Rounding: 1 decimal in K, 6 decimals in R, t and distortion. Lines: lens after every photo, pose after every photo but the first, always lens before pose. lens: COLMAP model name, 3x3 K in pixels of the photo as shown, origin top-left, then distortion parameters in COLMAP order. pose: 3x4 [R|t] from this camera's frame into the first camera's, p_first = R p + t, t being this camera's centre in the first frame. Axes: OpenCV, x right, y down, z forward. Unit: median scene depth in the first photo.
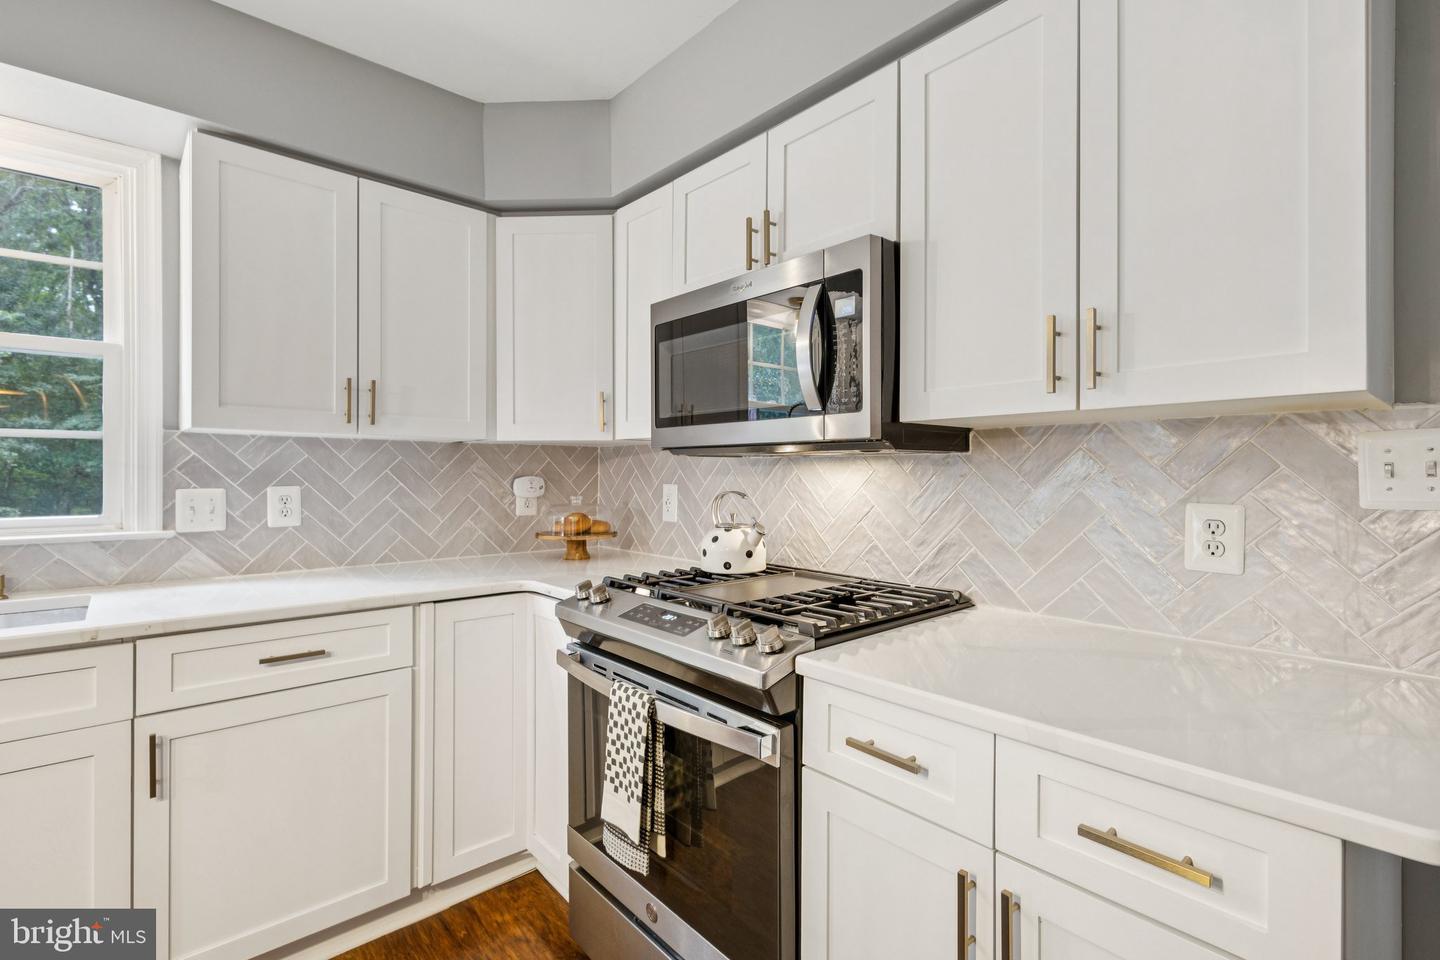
lens RADIAL K [[667.2, 0, 714.7], [0, 667.2, 478.4], [0, 0, 1]] dist [0.011176, 0.000257]
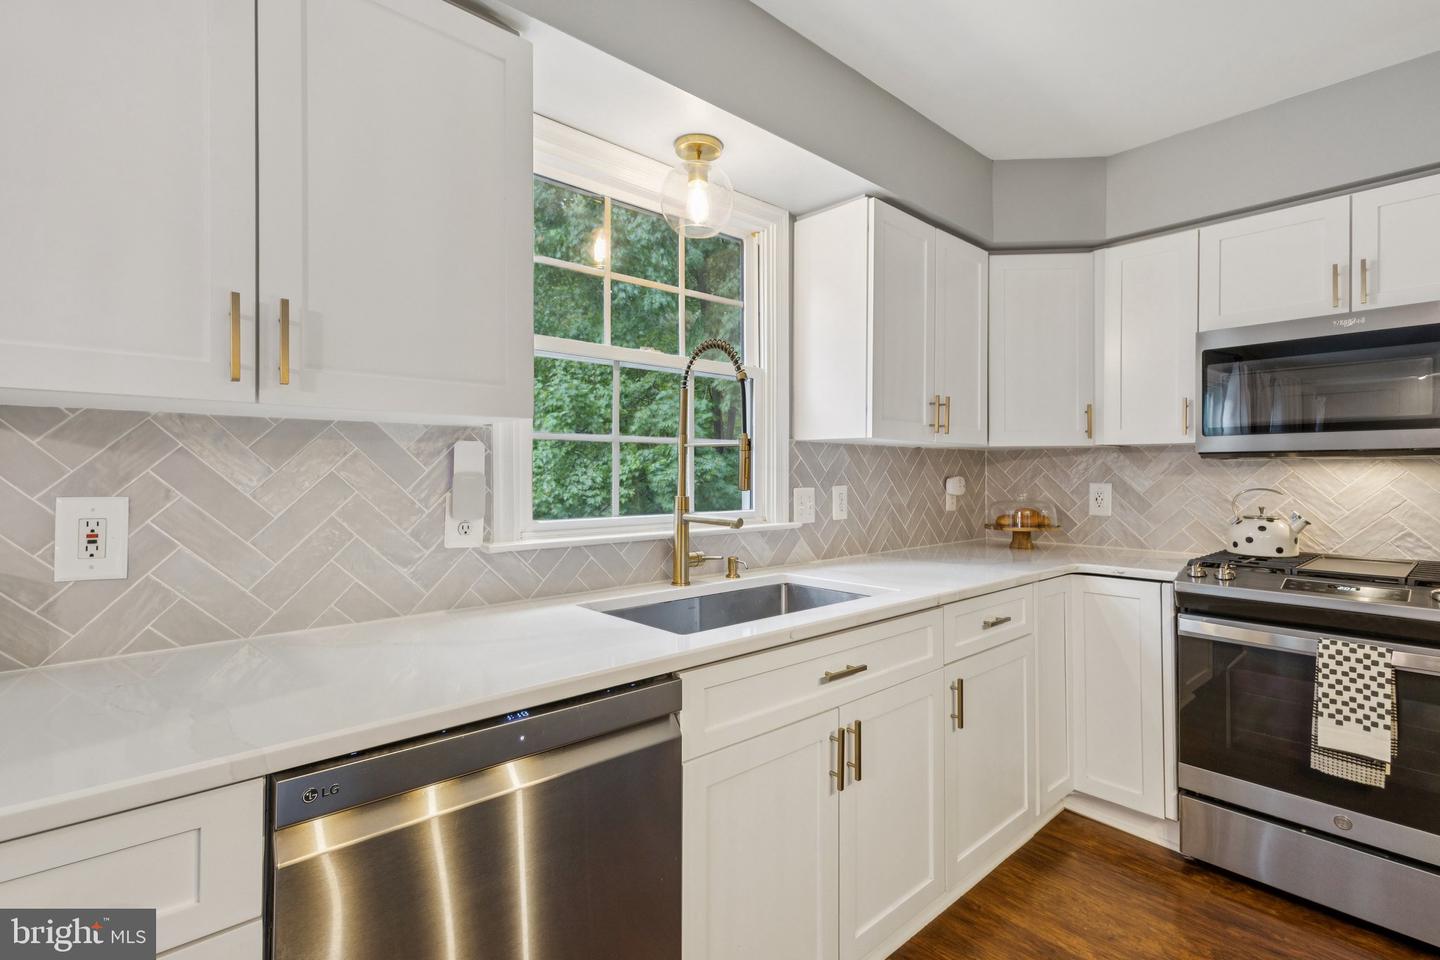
lens RADIAL K [[667.2, 0, 714.7], [0, 667.2, 478.4], [0, 0, 1]] dist [0.011176, 0.000257]
pose [[0.999986, -0.003183, 0.004202, -0.994646], [0.003184, 0.999995, -0.000091, -0.001732], [-0.004201, 0.000104, 0.999991, -0.204702]]
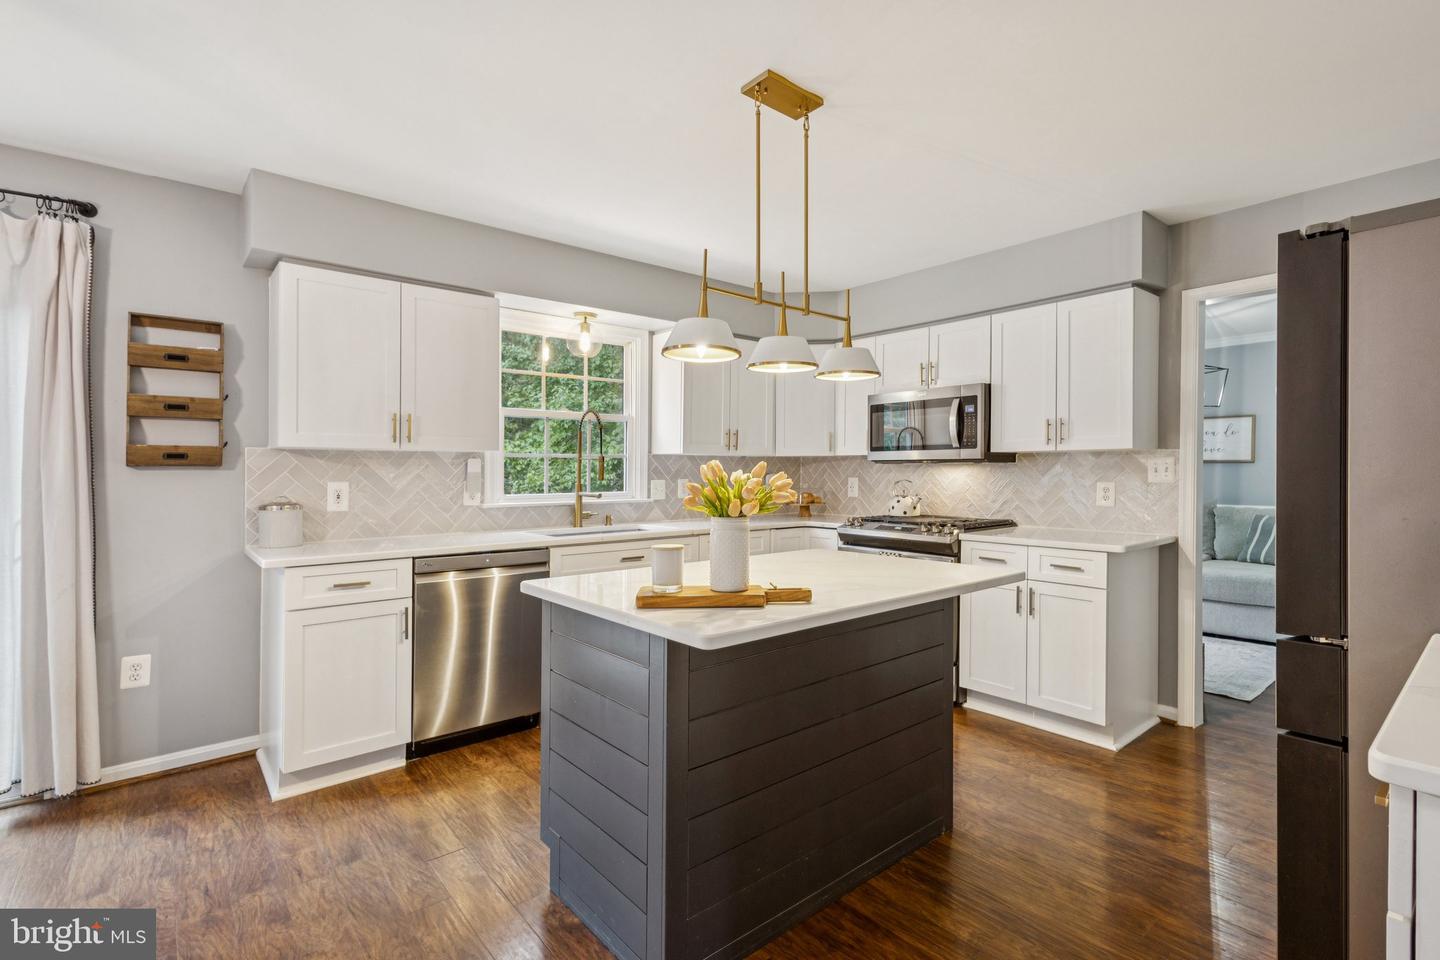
lens RADIAL K [[670.2, 0, 713.7], [0, 670.2, 490.8], [0, 0, 1]] dist [0.010920, -0.000401]
pose [[0.999646, -0.003909, -0.026321, -0.562496], [0.004492, 0.999744, 0.022153, 0.003166], [0.026228, -0.022263, 0.999408, -1.266740]]
